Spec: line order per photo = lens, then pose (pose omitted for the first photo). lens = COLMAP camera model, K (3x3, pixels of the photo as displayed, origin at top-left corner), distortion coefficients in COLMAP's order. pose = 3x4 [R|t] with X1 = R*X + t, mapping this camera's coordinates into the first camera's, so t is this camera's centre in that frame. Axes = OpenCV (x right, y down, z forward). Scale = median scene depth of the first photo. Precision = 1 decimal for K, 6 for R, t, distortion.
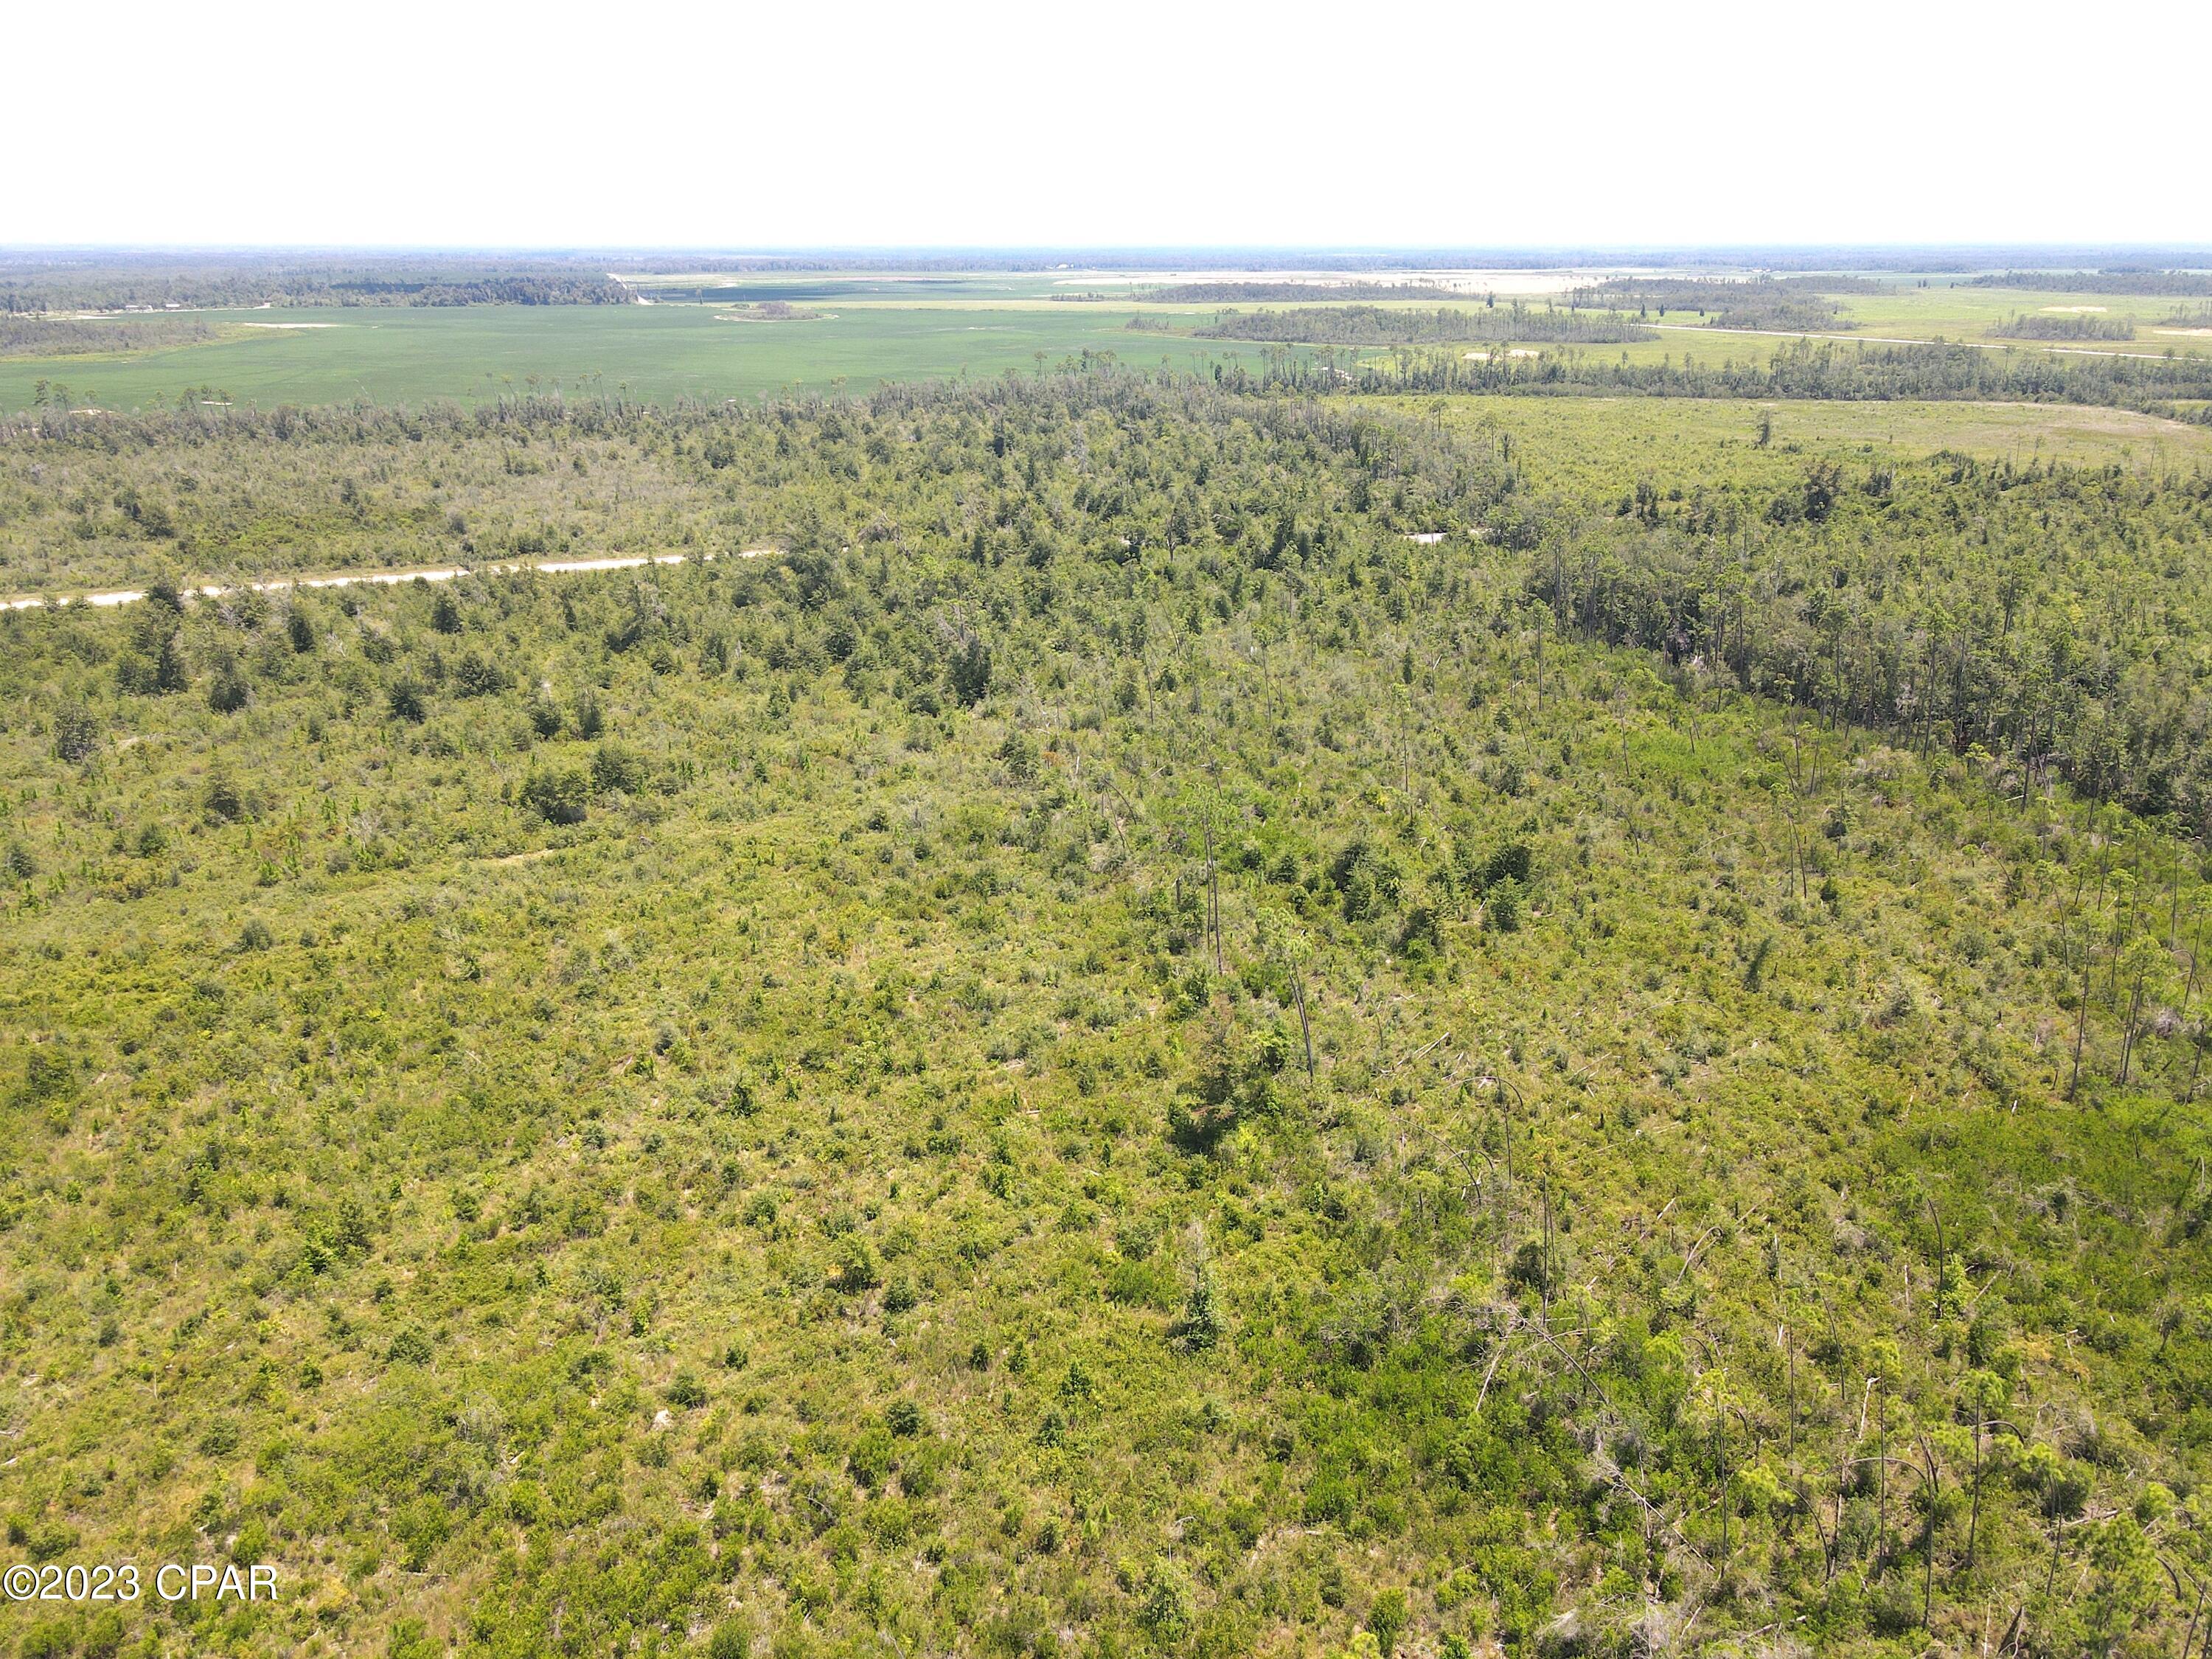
lens RADIAL K [[1598.5, 0, 1099.9], [0, 1598.5, 827.0], [0, 0, 1]] dist [0.000481, 0.024108]
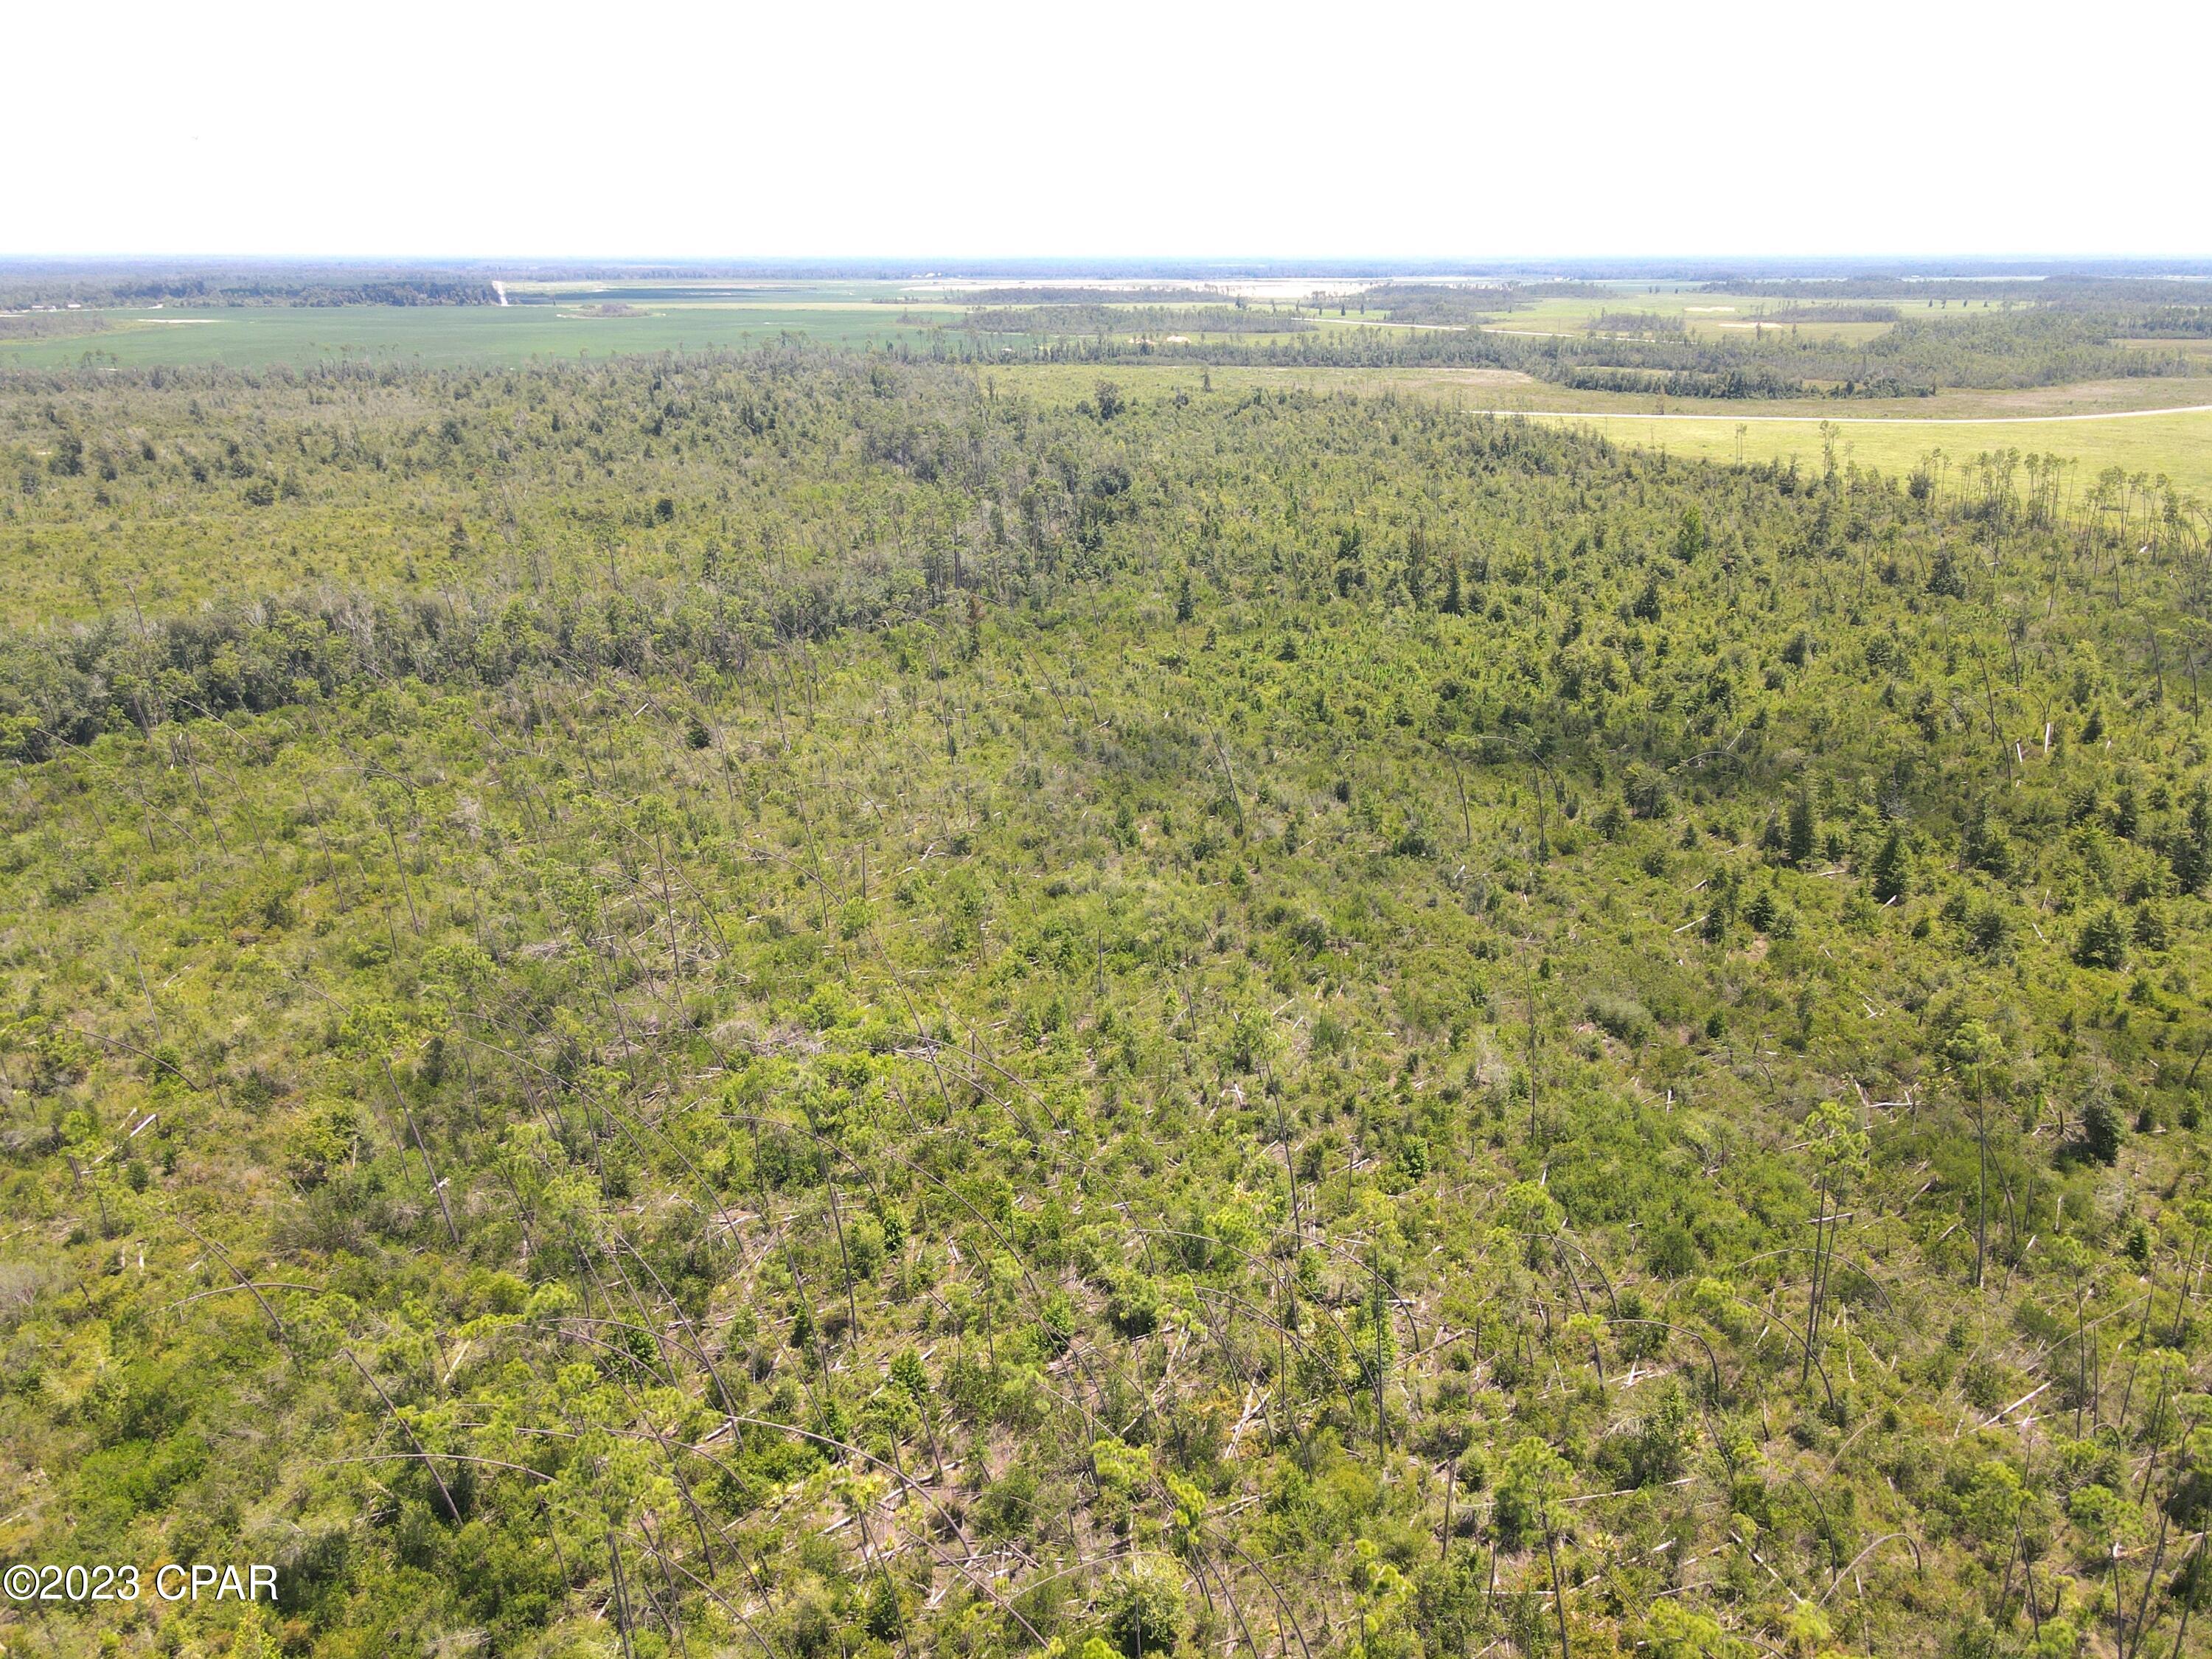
lens RADIAL K [[1602.0, 0, 1096.6], [0, 1602.0, 829.4], [0, 0, 1]] dist [0.031445, -0.023925]
pose [[0.999182, -0.013405, 0.038150, 0.407612], [0.013664, 0.999885, -0.006537, 0.267135], [-0.038058, 0.007053, 0.999251, -0.709598]]
